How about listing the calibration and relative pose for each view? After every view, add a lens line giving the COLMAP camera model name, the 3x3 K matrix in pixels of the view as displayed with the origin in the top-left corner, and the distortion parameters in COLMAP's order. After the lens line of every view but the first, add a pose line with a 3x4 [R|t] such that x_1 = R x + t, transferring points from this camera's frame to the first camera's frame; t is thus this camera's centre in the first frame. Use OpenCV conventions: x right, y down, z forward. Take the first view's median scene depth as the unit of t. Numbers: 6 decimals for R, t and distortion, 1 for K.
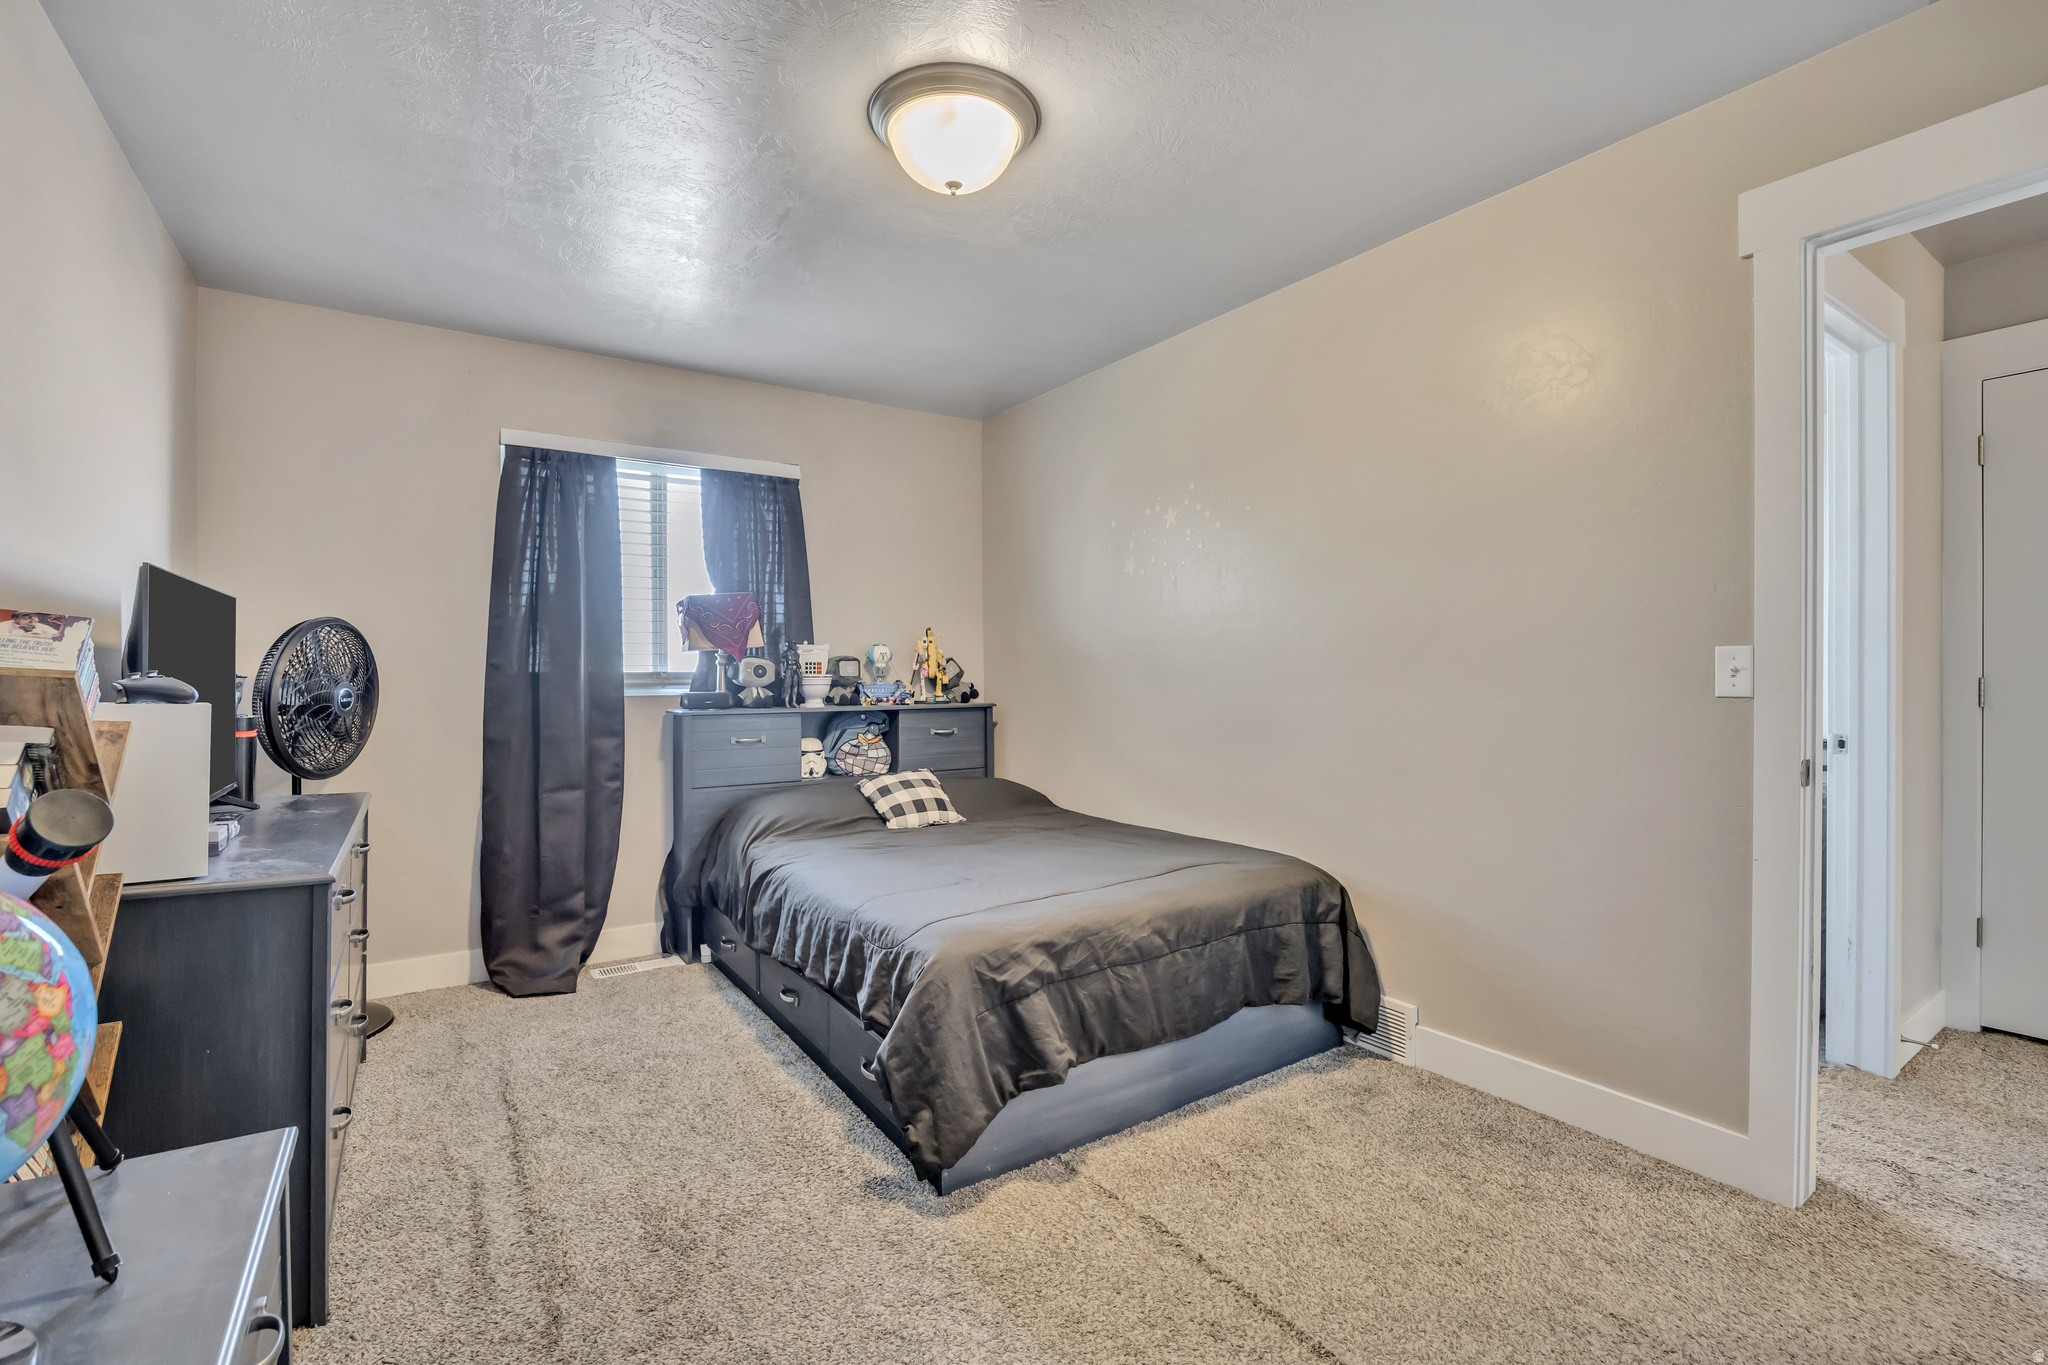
lens RADIAL K [[898.0, 0, 1026.2], [0, 898.0, 681.3], [0, 0, 1]] dist [-0.004974, 0.000148]
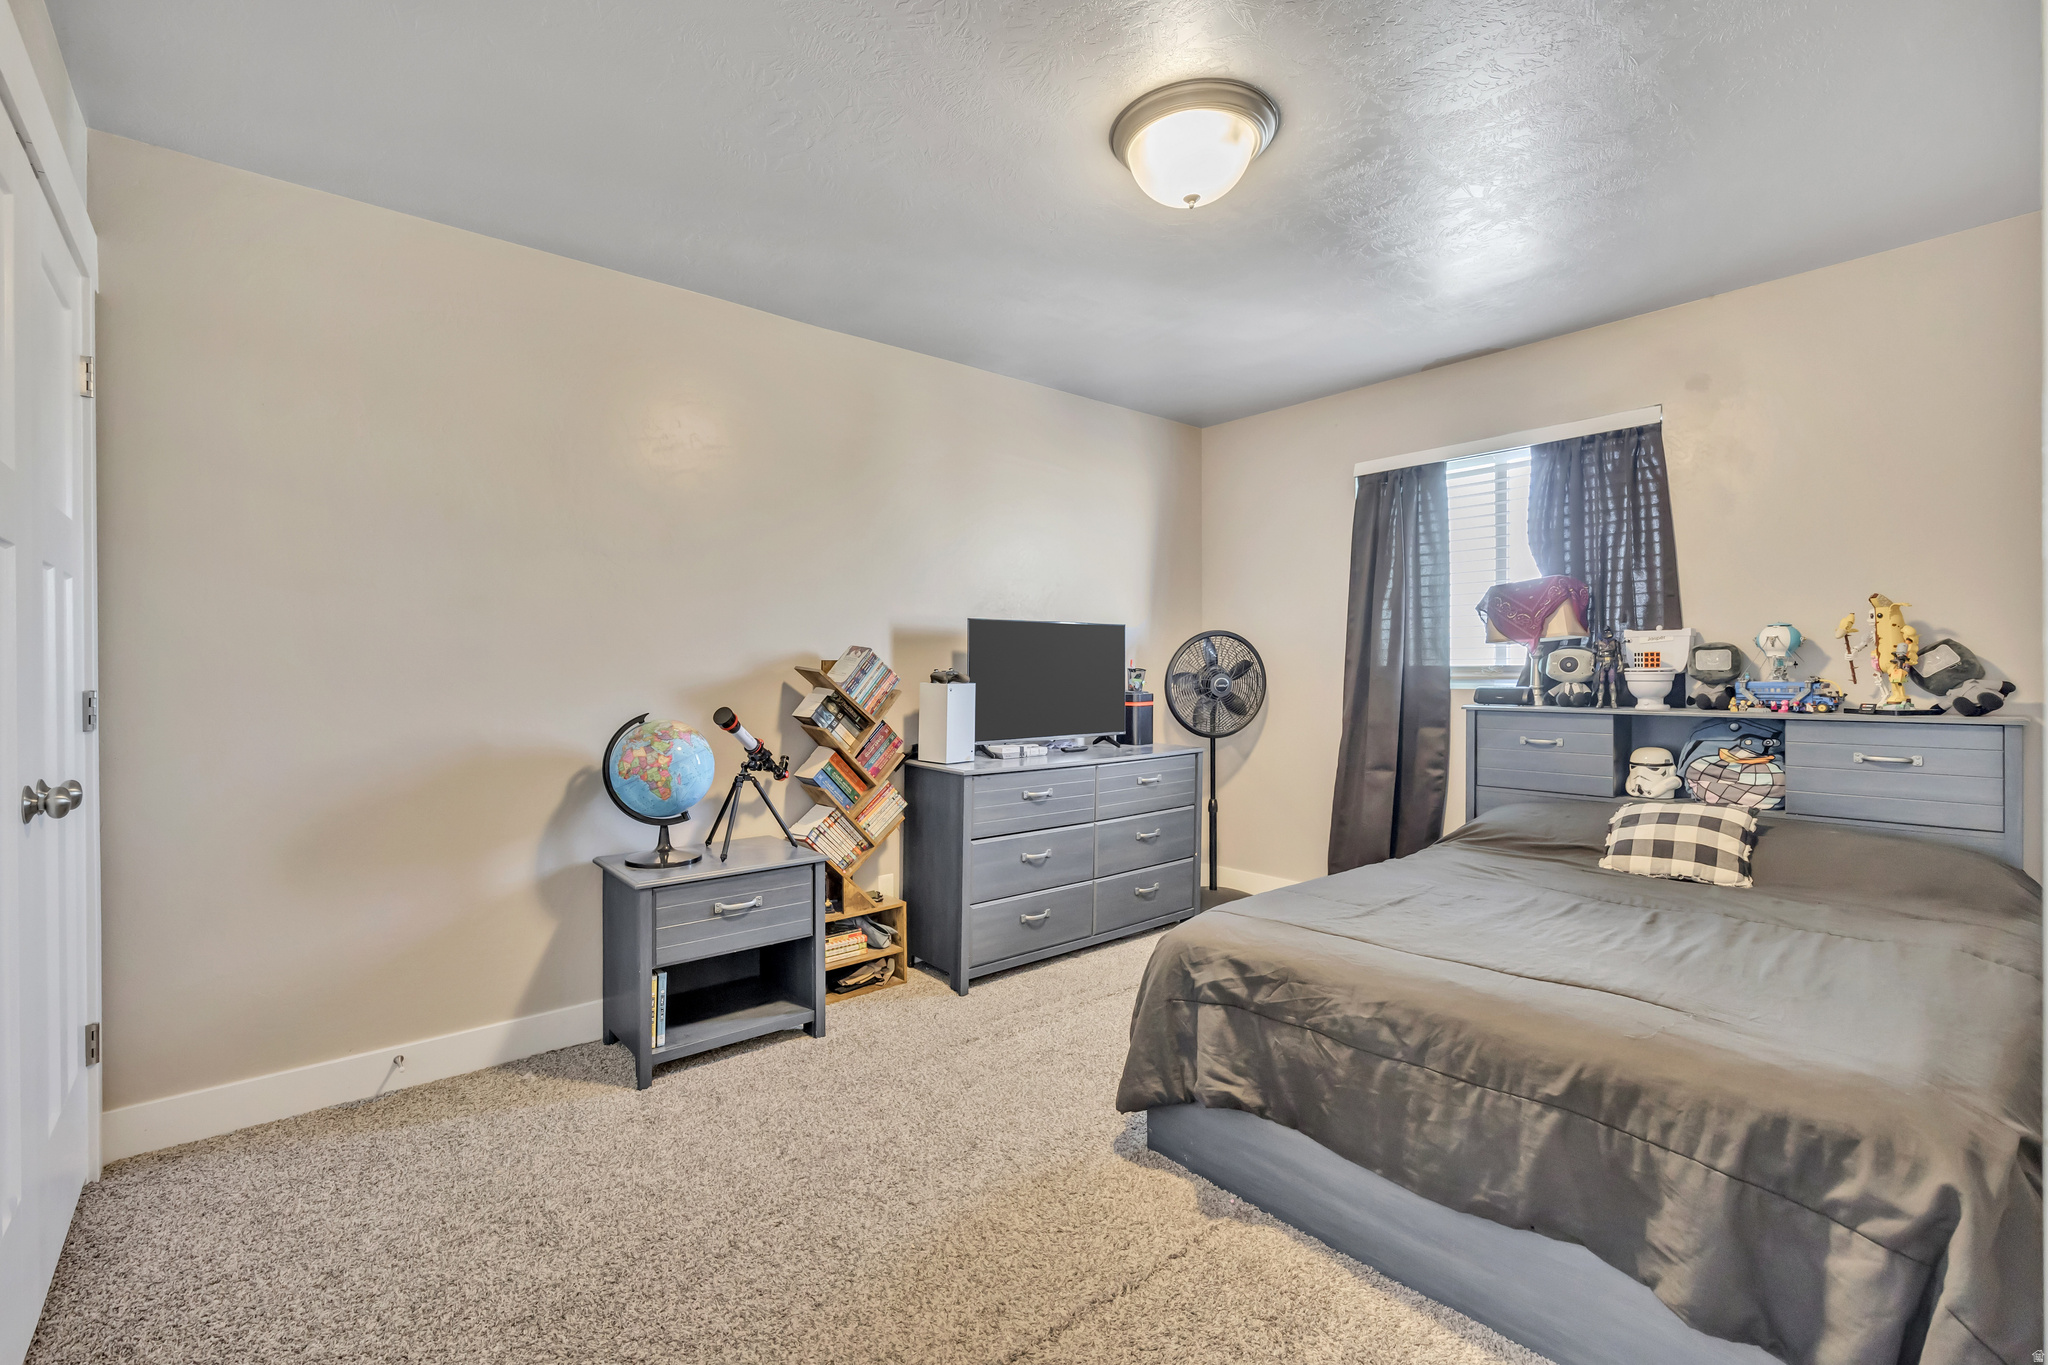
lens RADIAL K [[898.0, 0, 1026.0], [0, 898.0, 674.2], [0, 0, 1]] dist [-0.004974, 0.000148]
pose [[0.109498, 0.006287, -0.993967, 0.531009], [-0.004234, 0.999974, 0.005859, -0.004489], [0.993978, 0.003567, 0.109522, 0.398443]]
